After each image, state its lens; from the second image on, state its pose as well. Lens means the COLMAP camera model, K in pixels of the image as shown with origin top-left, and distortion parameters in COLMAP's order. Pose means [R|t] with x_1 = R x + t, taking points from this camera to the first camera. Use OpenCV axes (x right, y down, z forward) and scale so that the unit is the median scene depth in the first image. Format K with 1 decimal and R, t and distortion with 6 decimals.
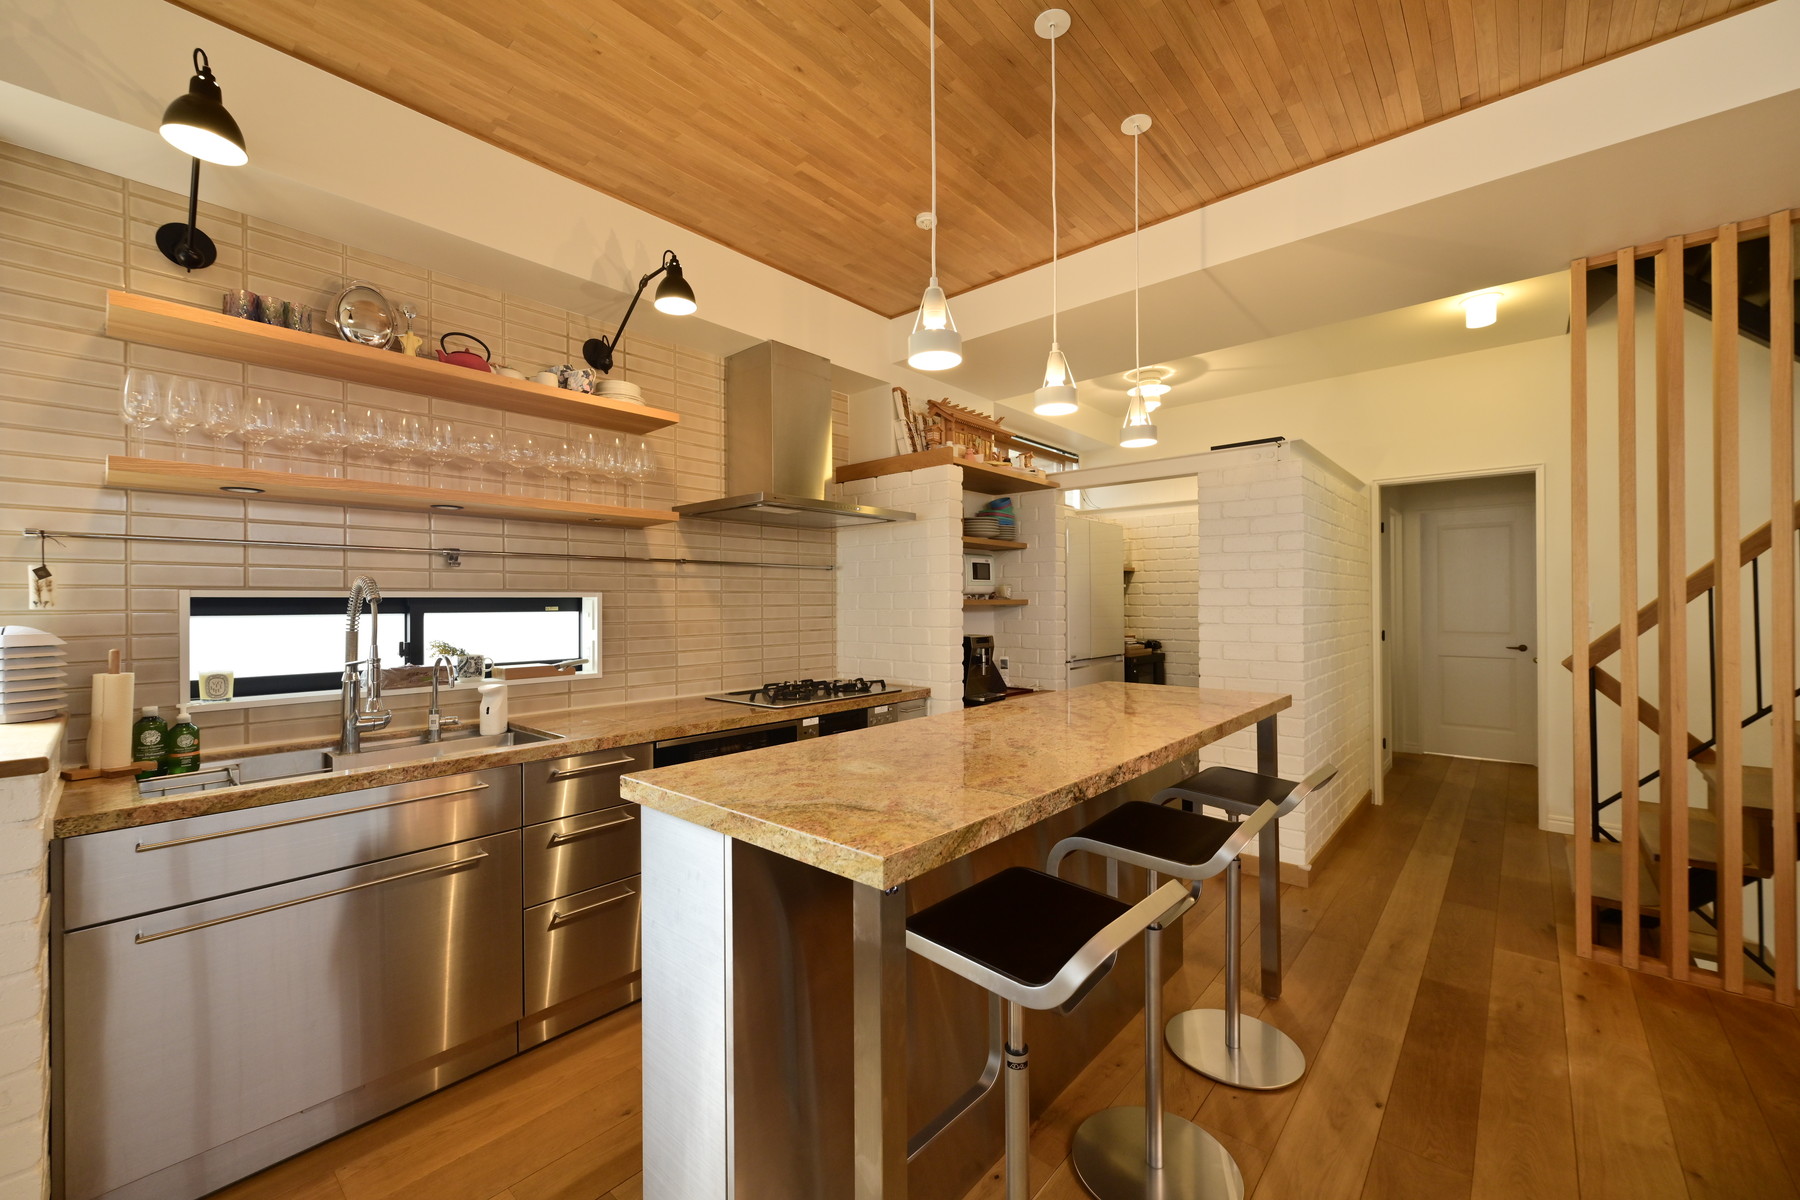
lens RADIAL K [[711.5, 0, 900.9], [0, 711.5, 600.9], [0, 0, 1]] dist [-0.000889, 0.000252]
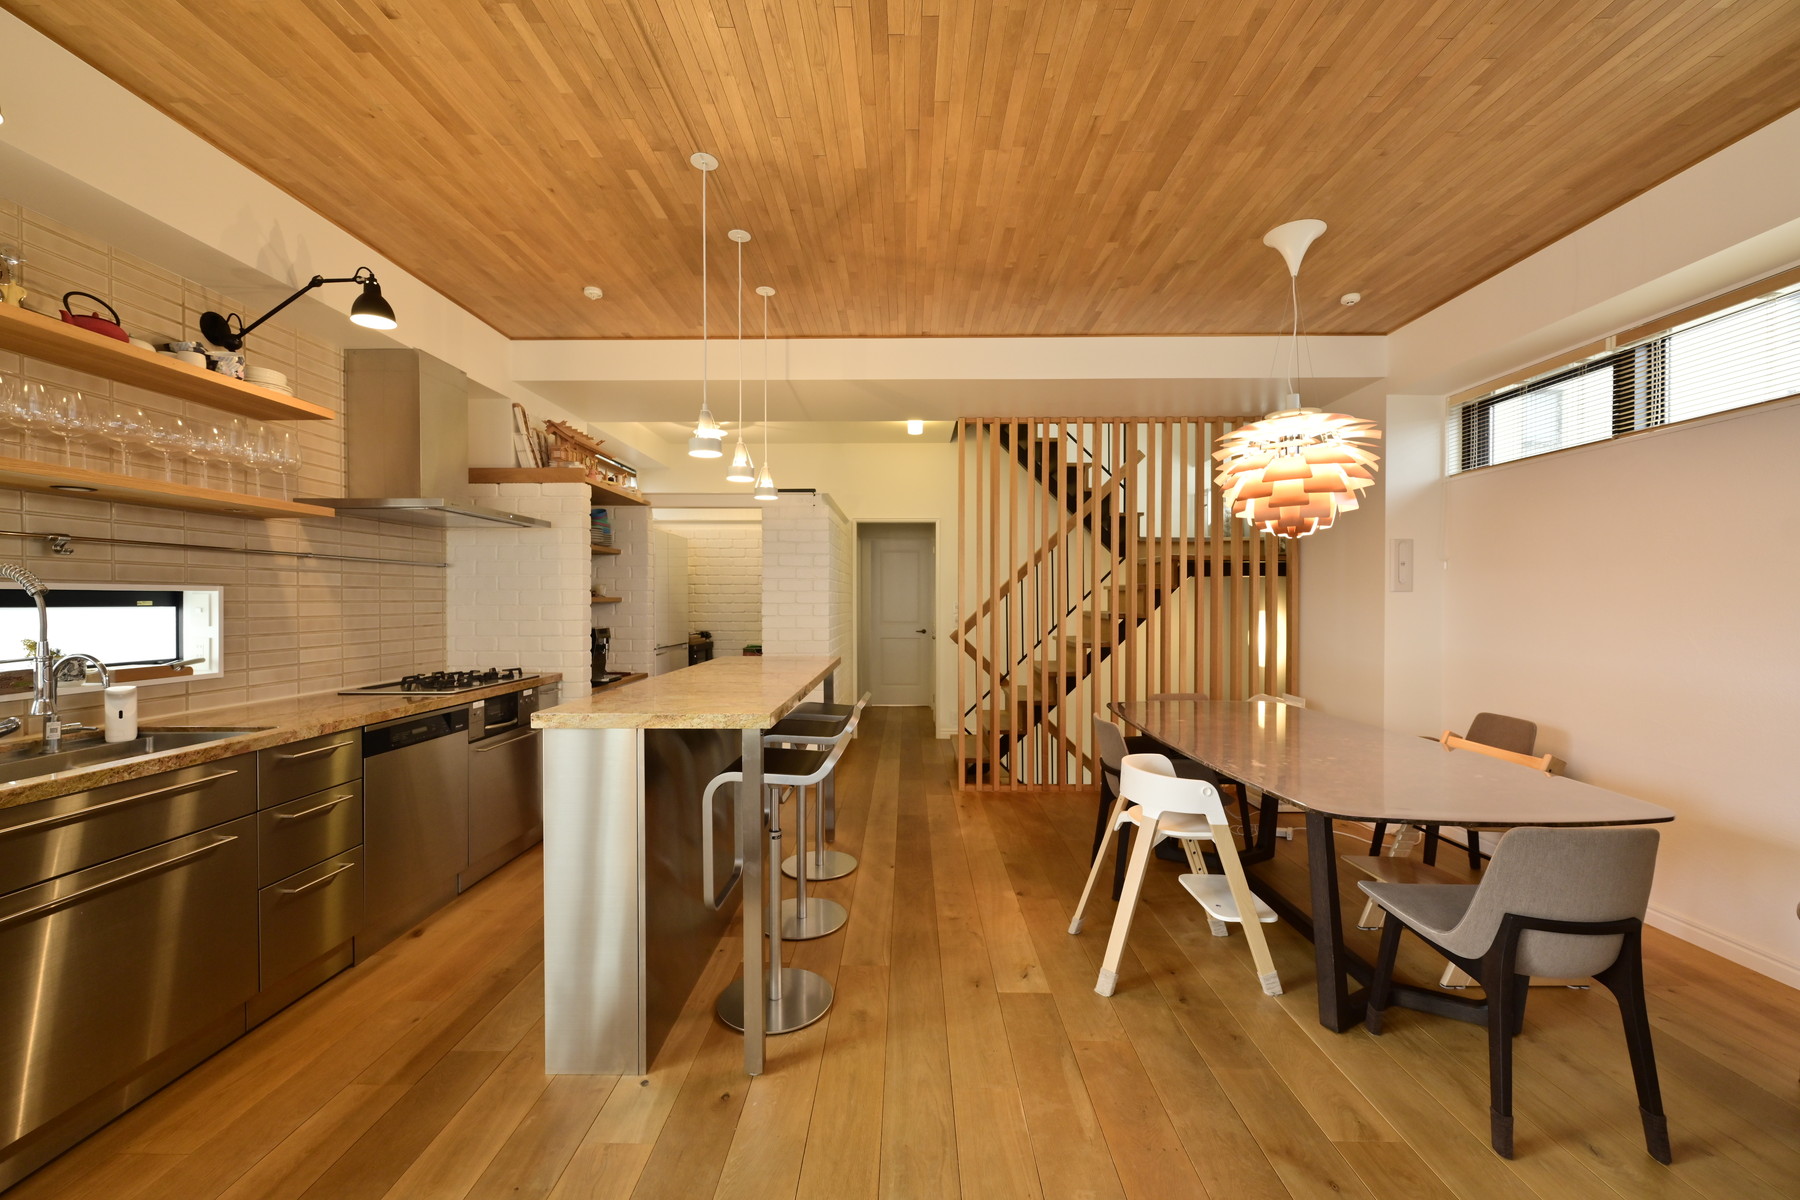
lens RADIAL K [[711.5, 0, 900.9], [0, 711.5, 600.9], [0, 0, 1]] dist [-0.000889, 0.000252]
pose [[0.758207, 0.005551, 0.651991, -0.353222], [-0.006485, 0.999978, -0.000973, 0.002657], [-0.651982, -0.003491, 0.758226, -0.287938]]
